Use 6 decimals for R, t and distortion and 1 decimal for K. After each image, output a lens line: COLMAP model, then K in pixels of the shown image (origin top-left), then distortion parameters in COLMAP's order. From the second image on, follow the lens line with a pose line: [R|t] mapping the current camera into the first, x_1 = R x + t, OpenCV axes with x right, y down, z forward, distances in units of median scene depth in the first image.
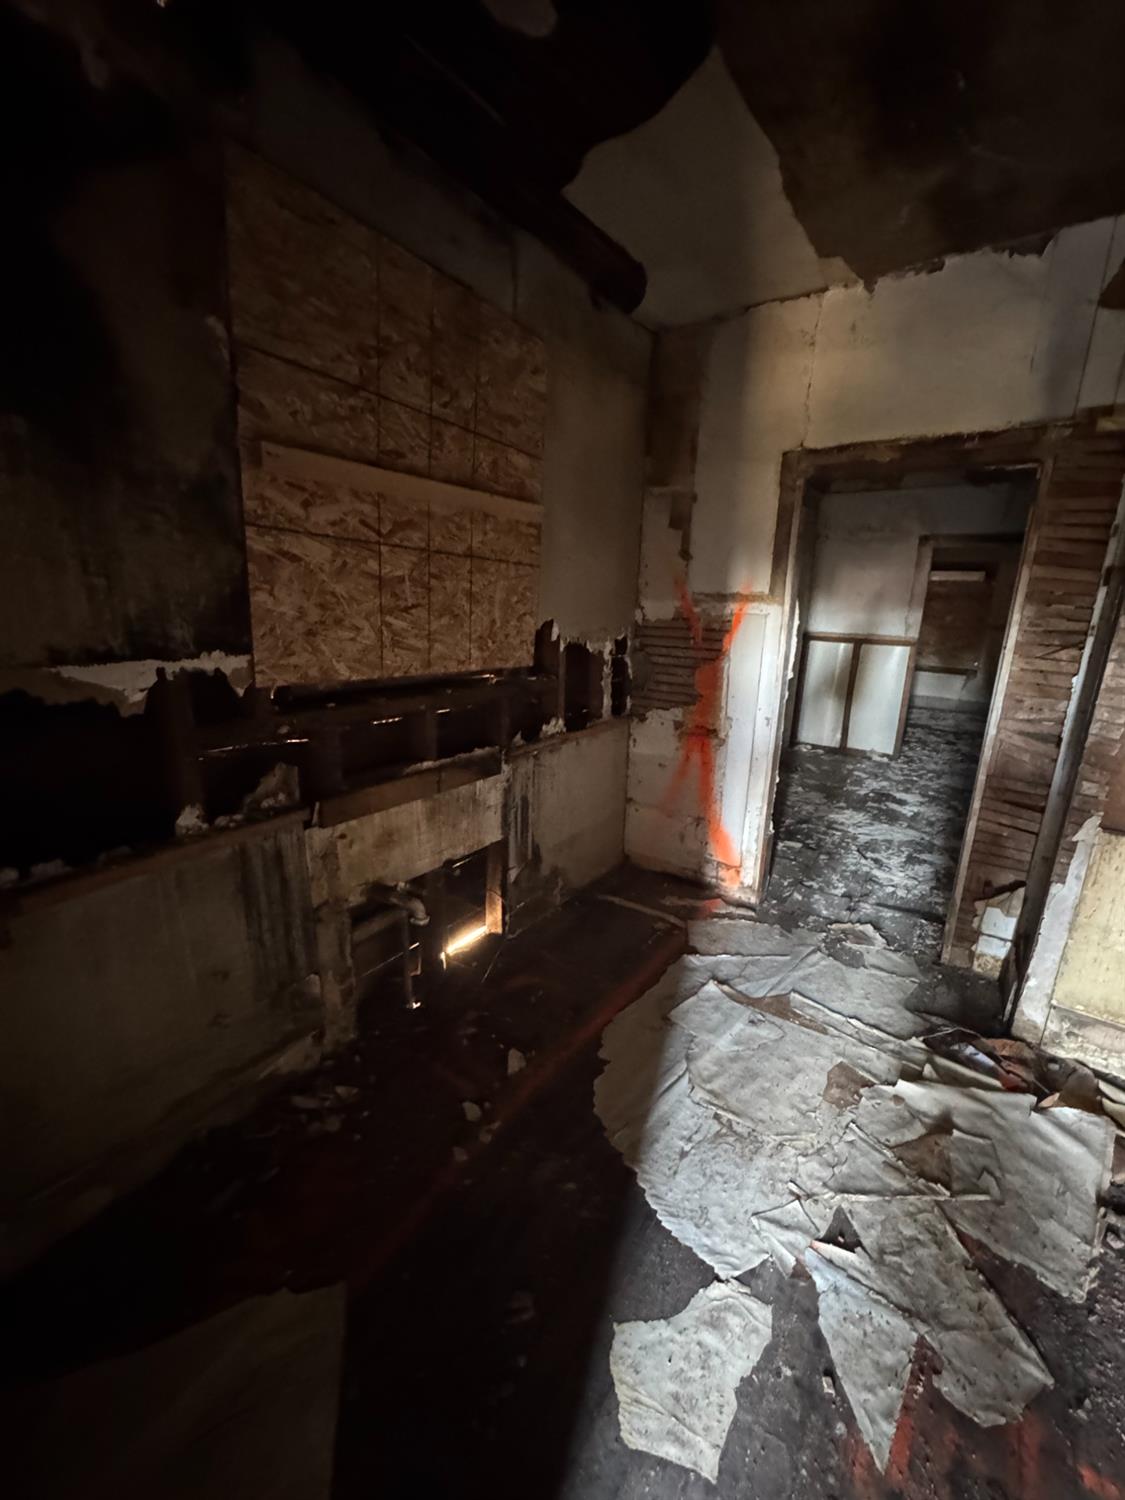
lens RADIAL K [[599.9, 0, 564.6], [0, 599.9, 745.5], [0, 0, 1]] dist [-0.002770, -0.000047]
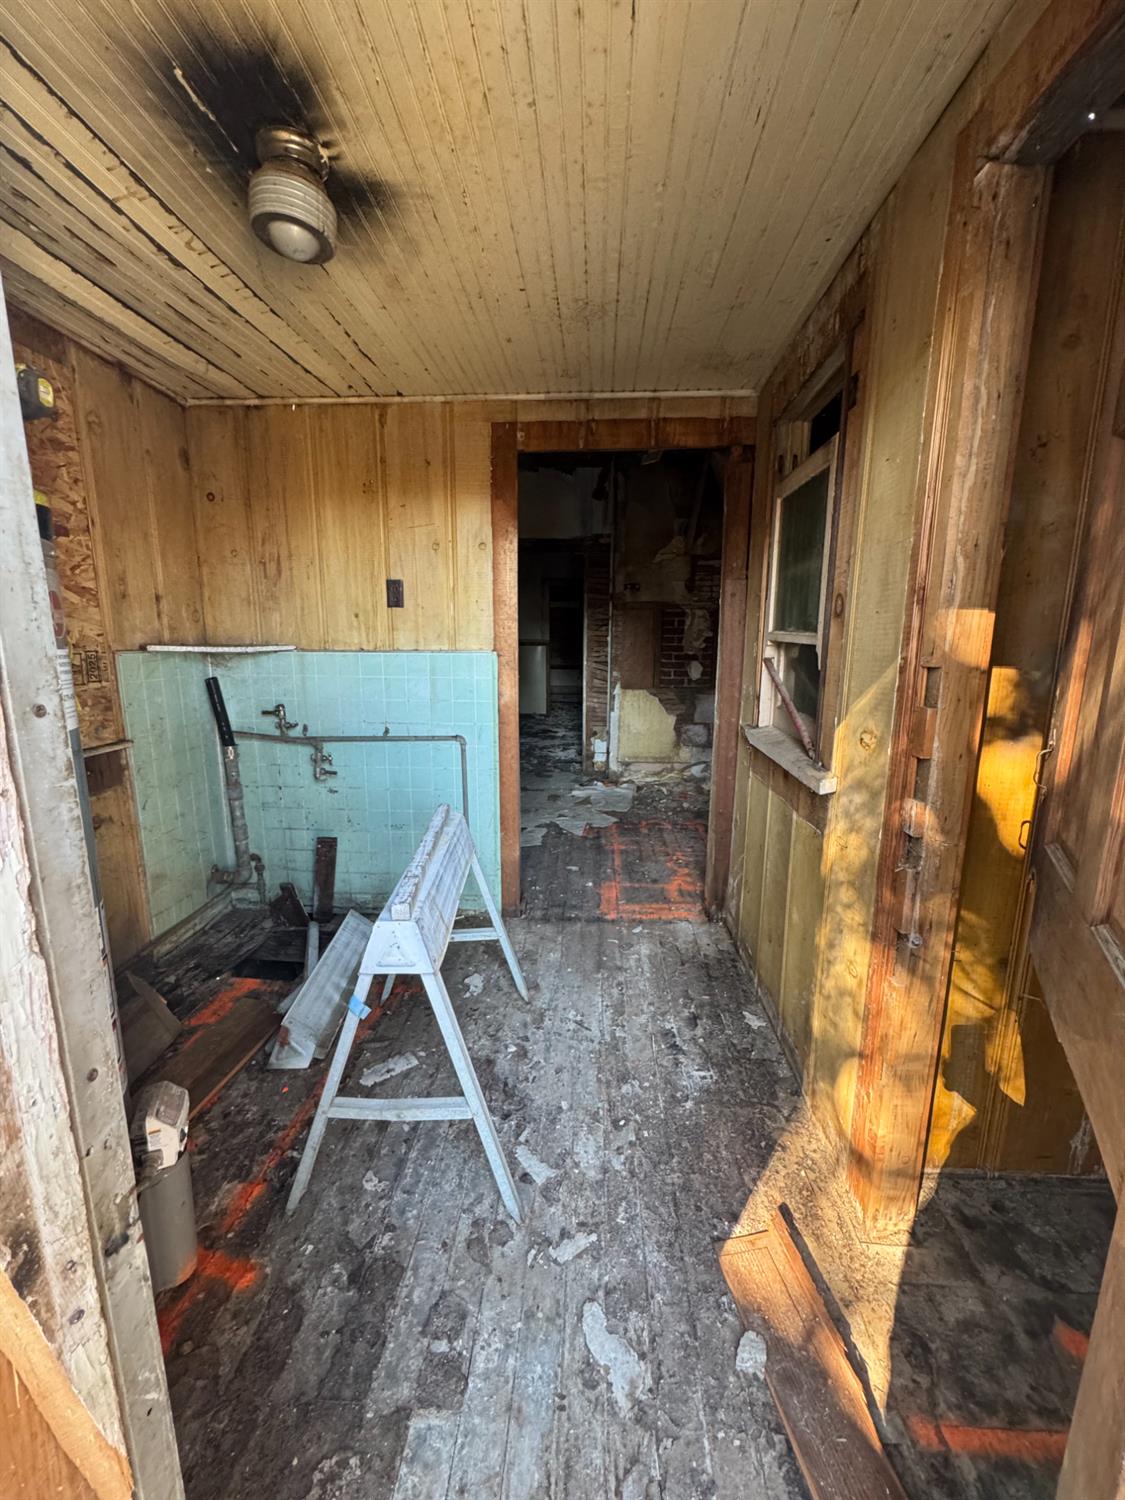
lens RADIAL K [[599.9, 0, 563.7], [0, 599.9, 748.8], [0, 0, 1]] dist [-0.002770, -0.000047]
pose [[0.847478, -0.122861, 0.516417, -0.621261], [0.148460, 0.988883, -0.008369, 0.320193], [-0.509648, 0.083759, 0.856296, -0.955708]]
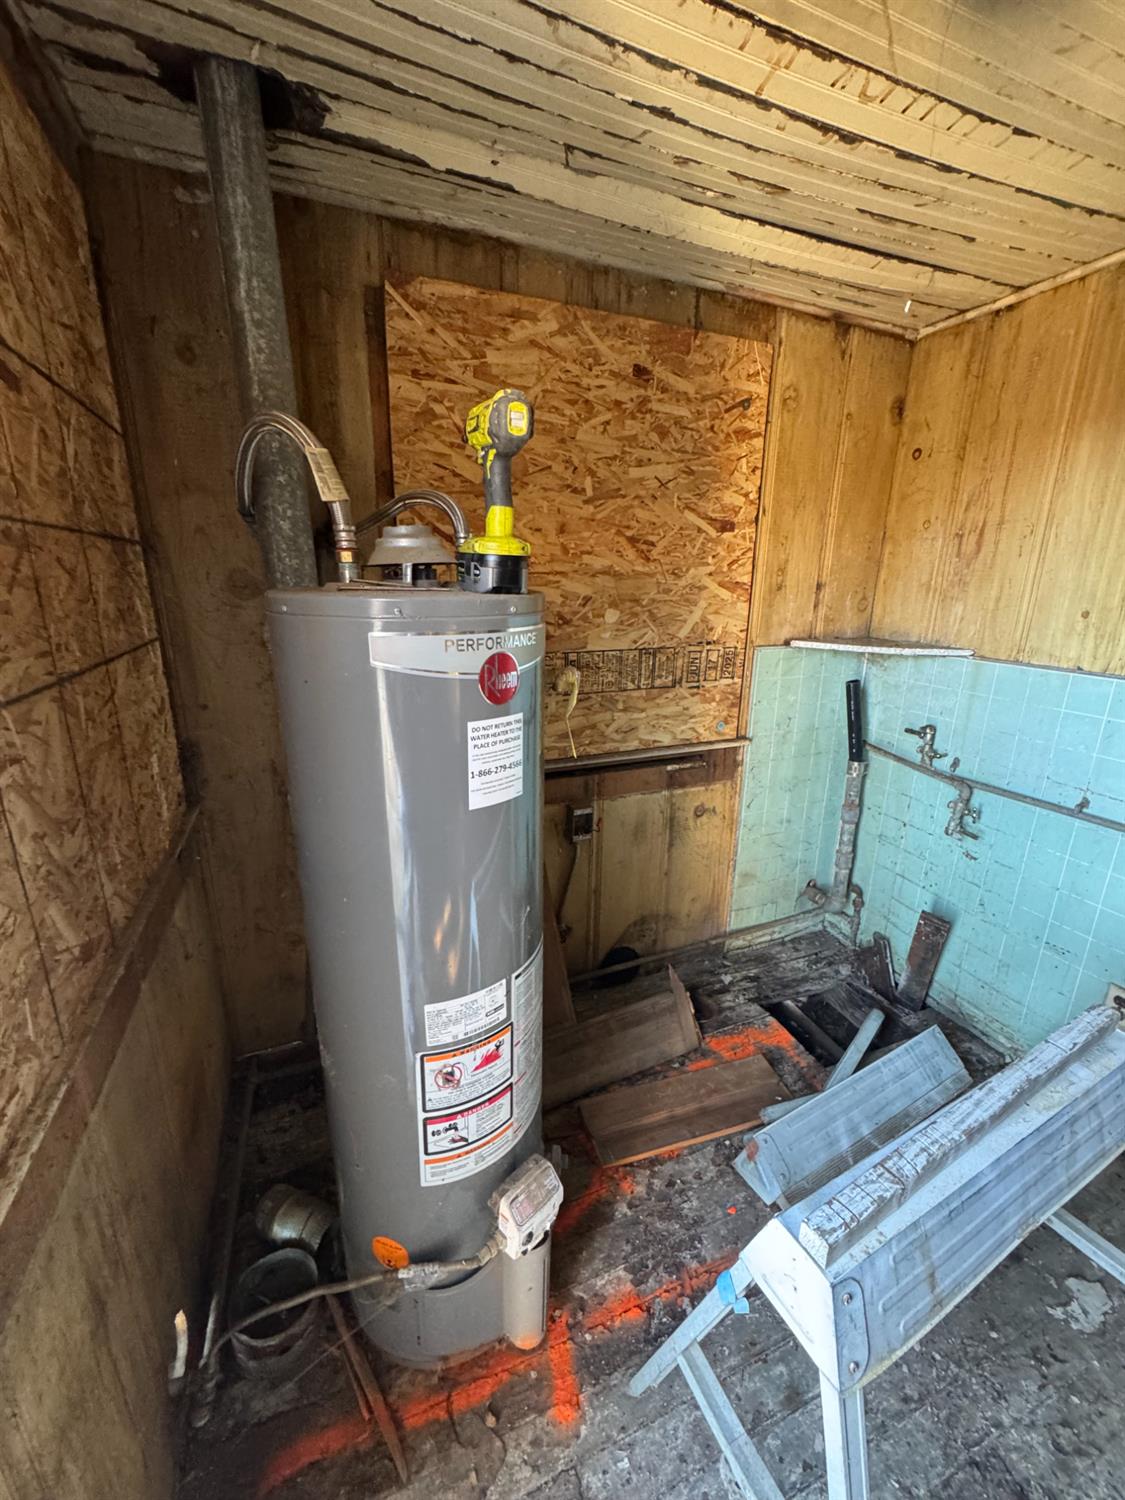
lens RADIAL K [[599.9, 0, 565.1], [0, 599.9, 748.0], [0, 0, 1]] dist [-0.002770, -0.000047]
pose [[0.841954, 0.129619, -0.523748, -0.469641], [-0.117067, 0.991476, 0.057183, 0.195931], [0.526696, 0.013168, 0.849952, -0.734995]]
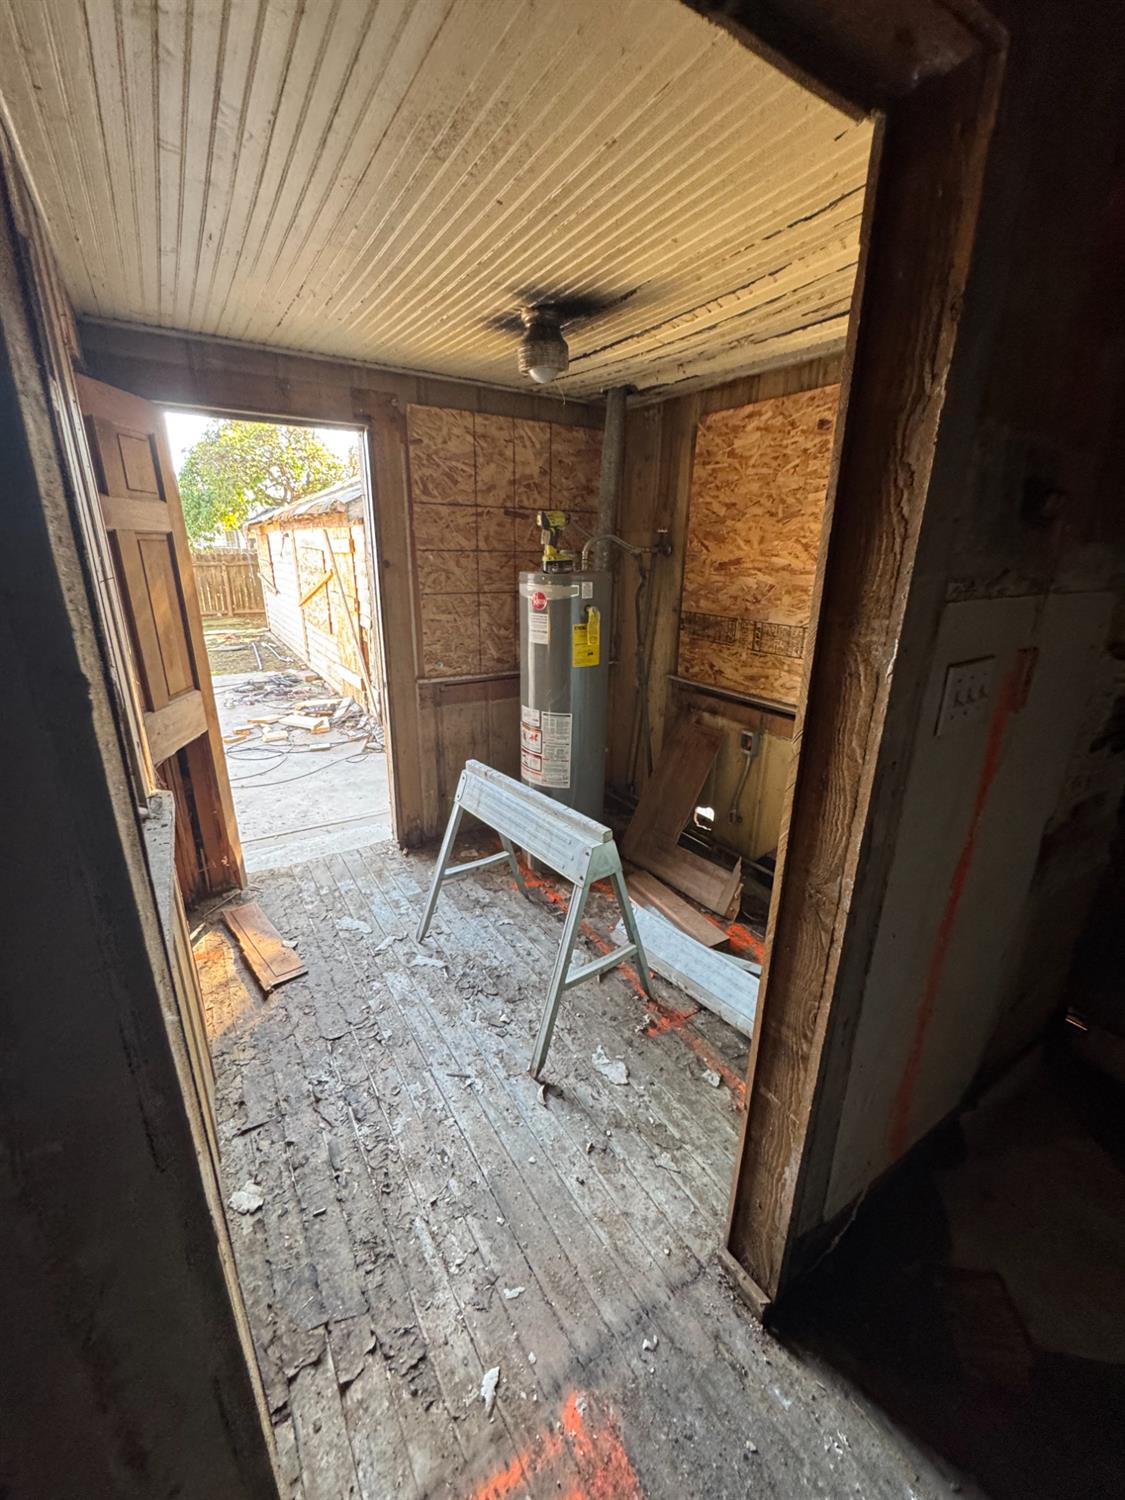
lens RADIAL K [[599.9, 0, 566.4], [0, 599.9, 748.3], [0, 0, 1]] dist [-0.002770, -0.000047]
pose [[-0.379110, 0.257666, -0.888754, 0.320730], [-0.252310, 0.895275, 0.367182, 0.009776], [0.890289, 0.363444, -0.274396, -0.021701]]
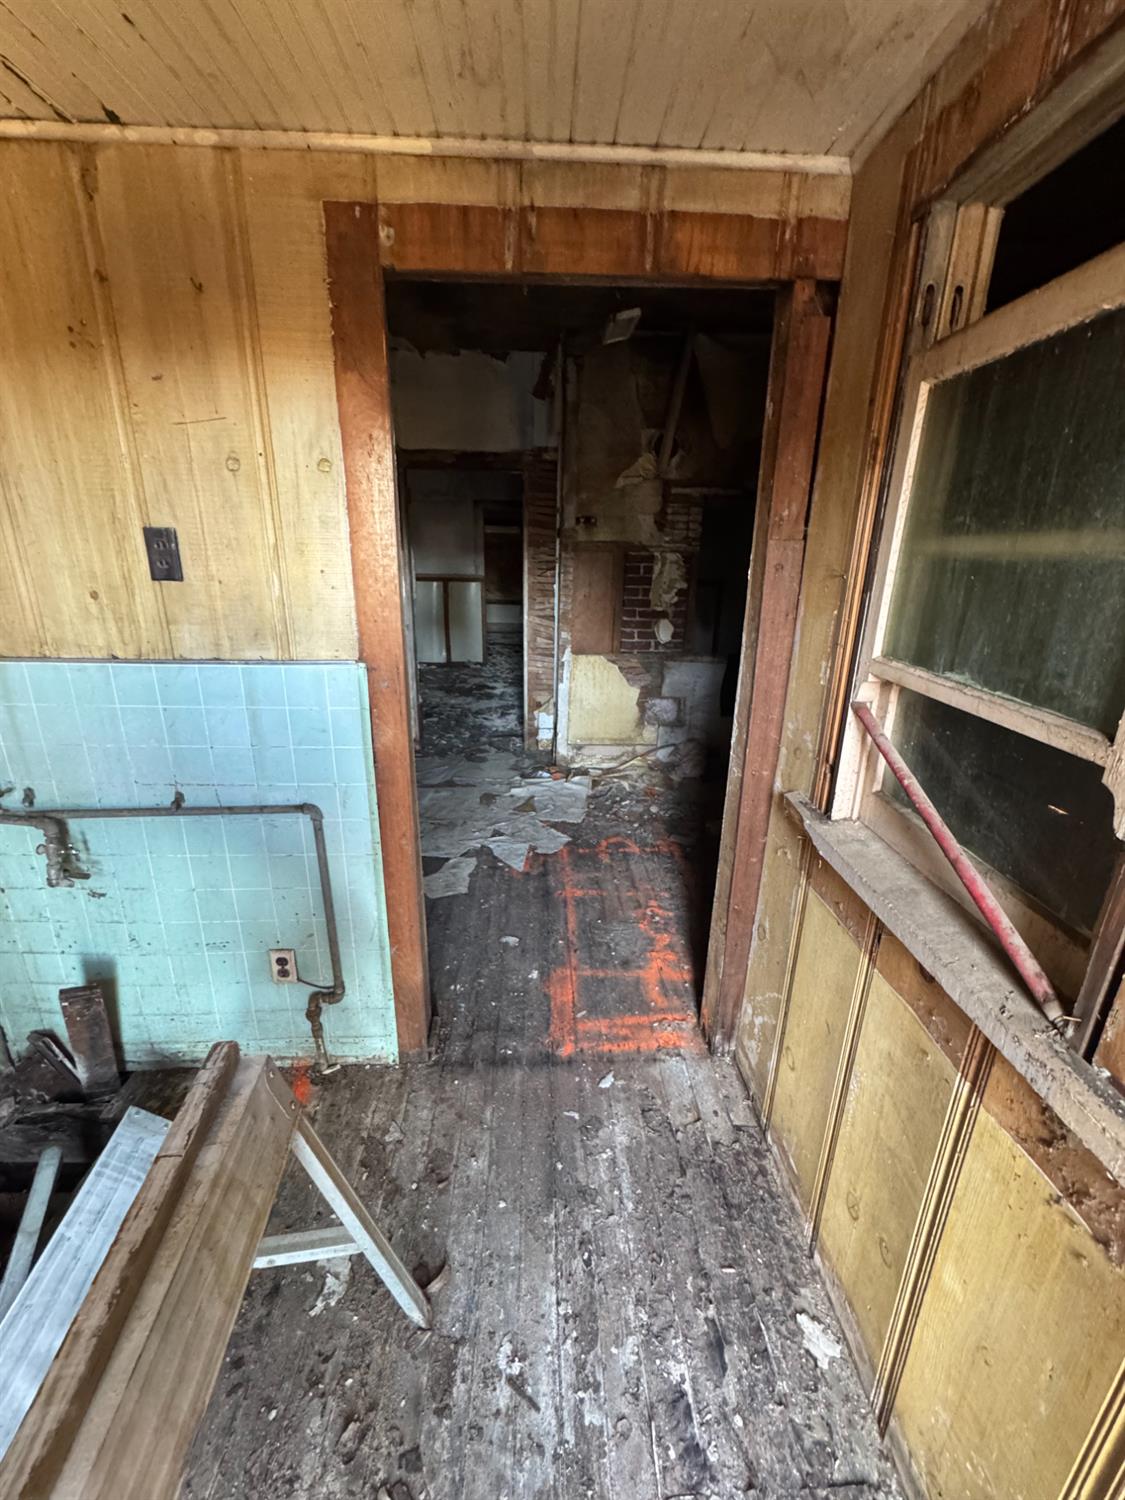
lens RADIAL K [[599.9, 0, 563.2], [0, 599.9, 749.0], [0, 0, 1]] dist [-0.002770, -0.000047]
pose [[0.795532, -0.198438, 0.572496, -0.348384], [0.152025, 0.979997, 0.128434, 0.157402], [-0.586530, -0.015139, 0.809786, -0.593843]]
